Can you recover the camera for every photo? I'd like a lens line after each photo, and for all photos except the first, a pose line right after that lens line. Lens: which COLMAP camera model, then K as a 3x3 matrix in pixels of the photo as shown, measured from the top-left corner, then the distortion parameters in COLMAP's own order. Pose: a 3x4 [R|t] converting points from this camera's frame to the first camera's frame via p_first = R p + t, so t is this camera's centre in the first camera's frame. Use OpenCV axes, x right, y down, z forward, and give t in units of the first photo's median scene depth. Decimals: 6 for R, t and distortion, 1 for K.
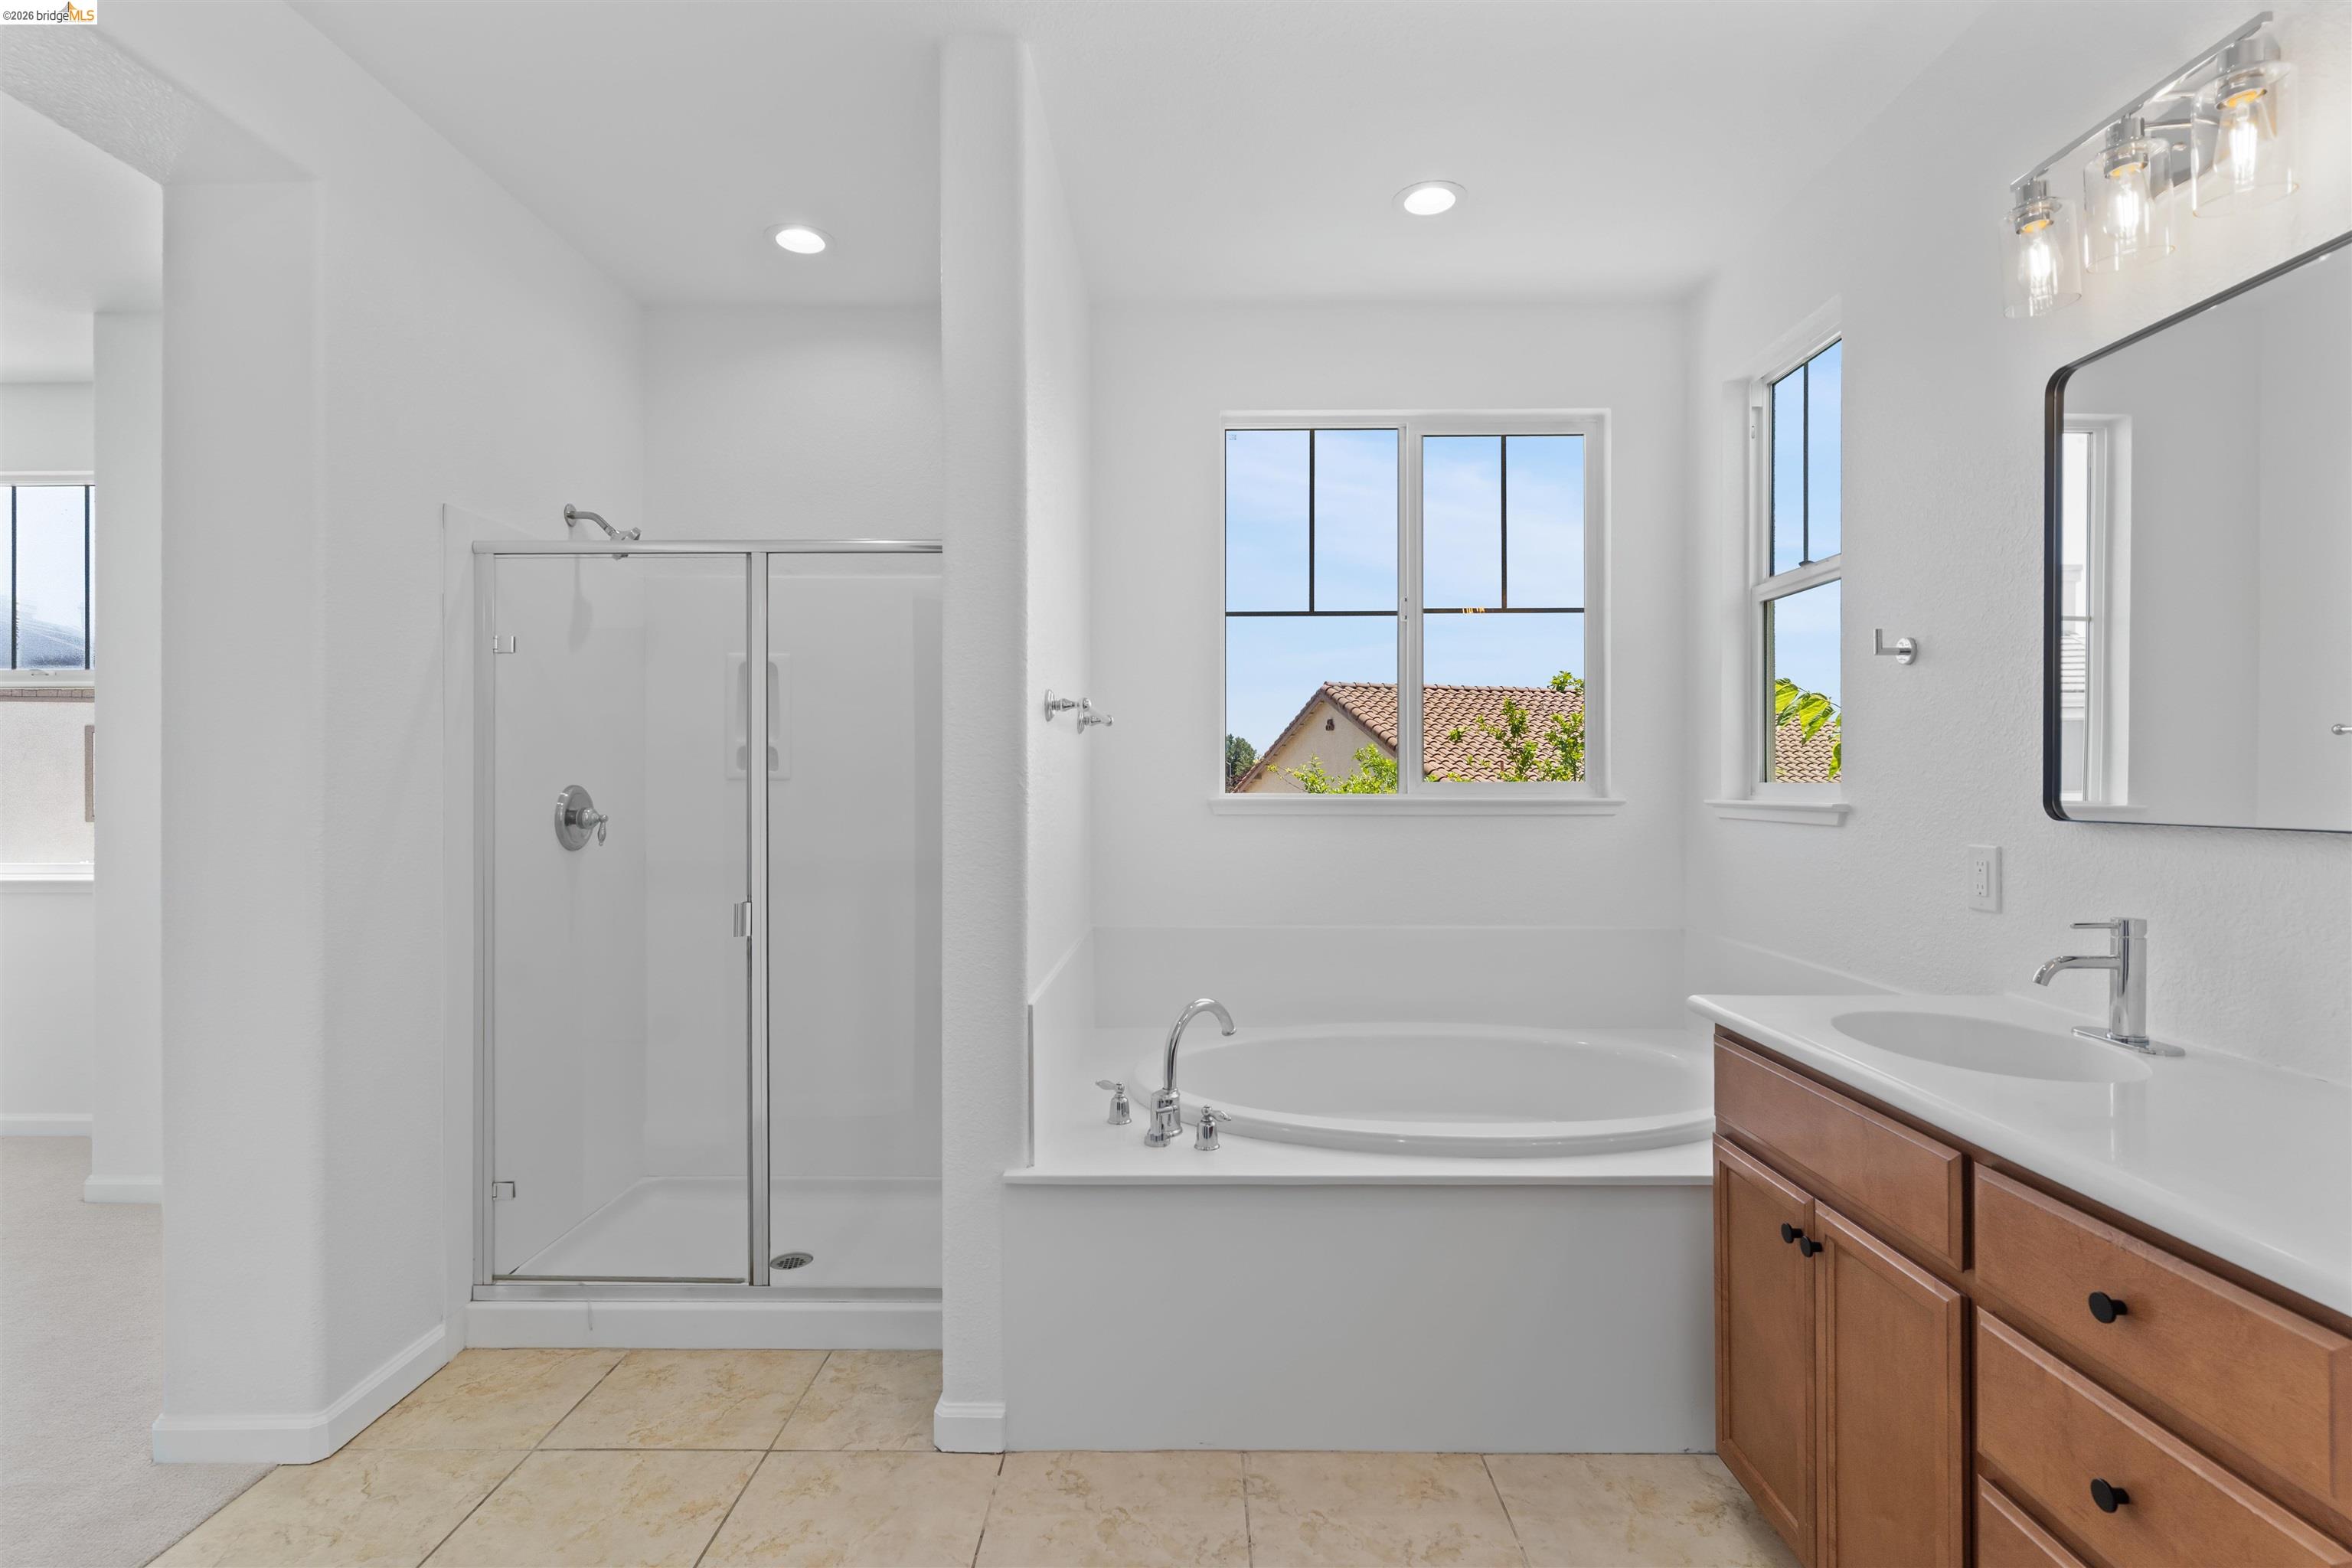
lens RADIAL K [[1142.0, 0, 1238.1], [0, 1142.0, 781.6], [0, 0, 1]] dist [0.004097, -0.000824]
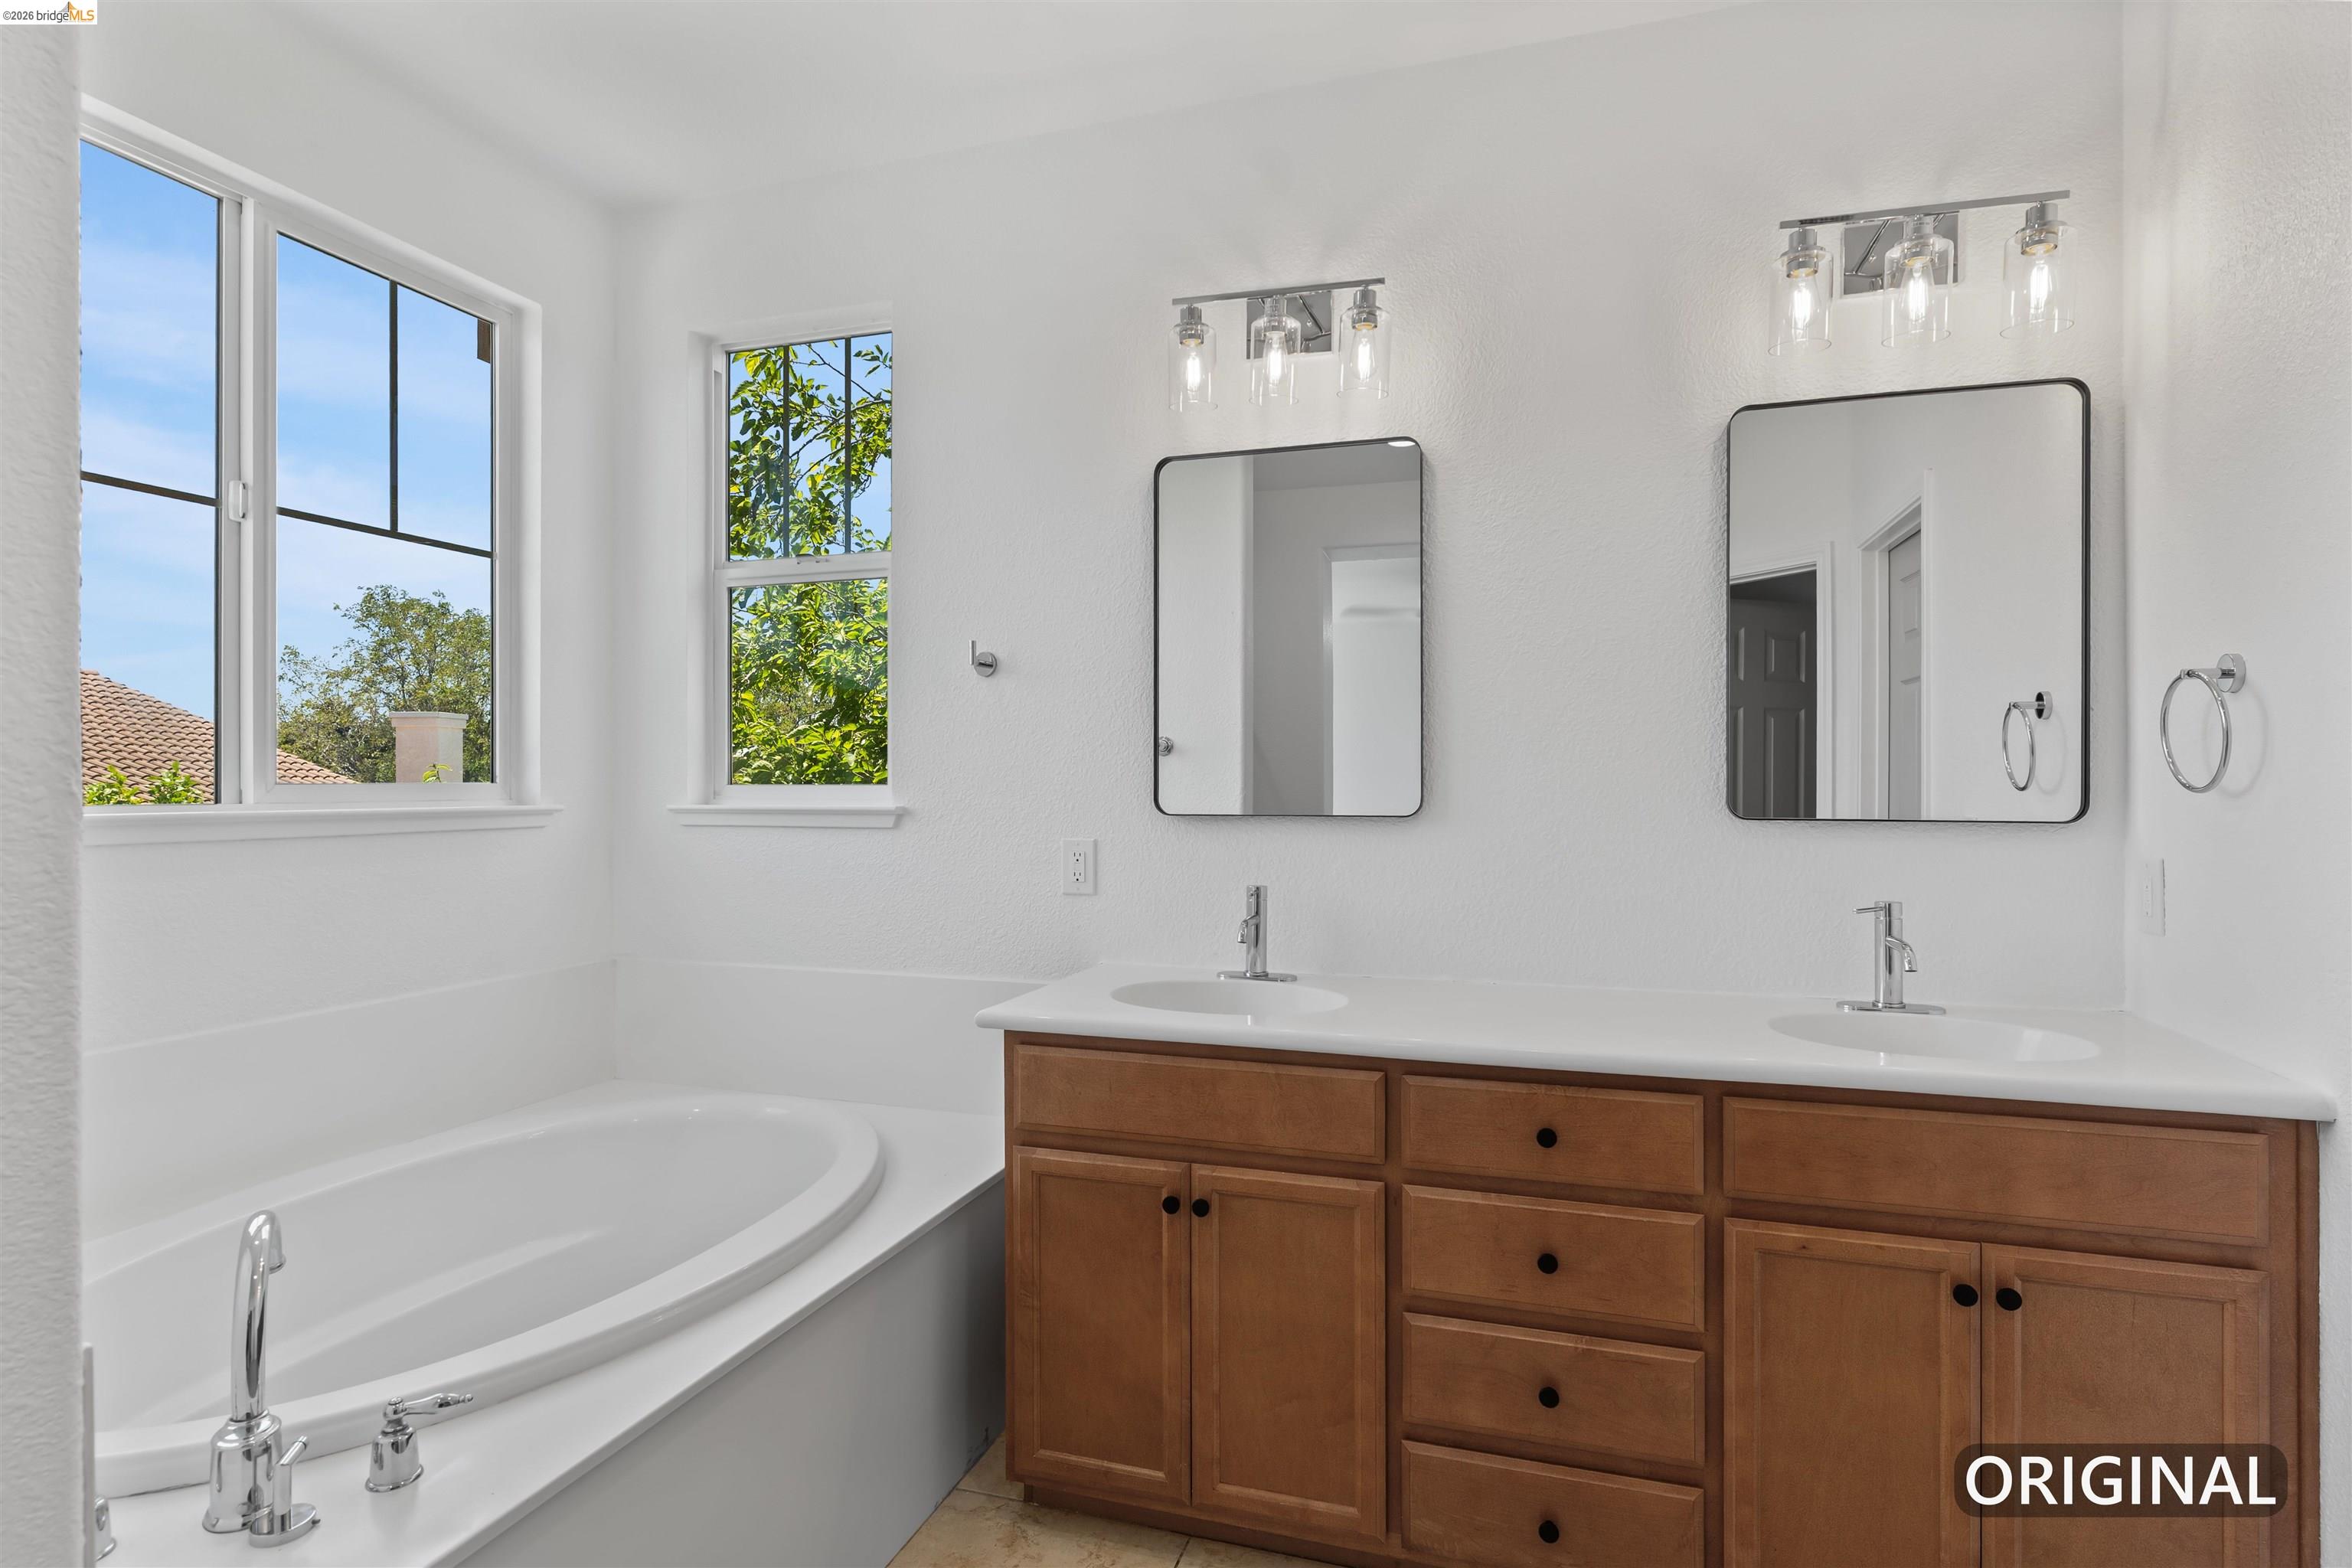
lens RADIAL K [[1169.9, 0, 1182.9], [0, 1169.9, 780.4], [0, 0, 1]] dist [-0.003440, -0.000801]
pose [[0.318318, 0.003190, 0.947979, -0.459926], [-0.001474, 0.999995, -0.002870, -0.001209], [-0.947983, -0.000484, 0.318321, 0.526523]]
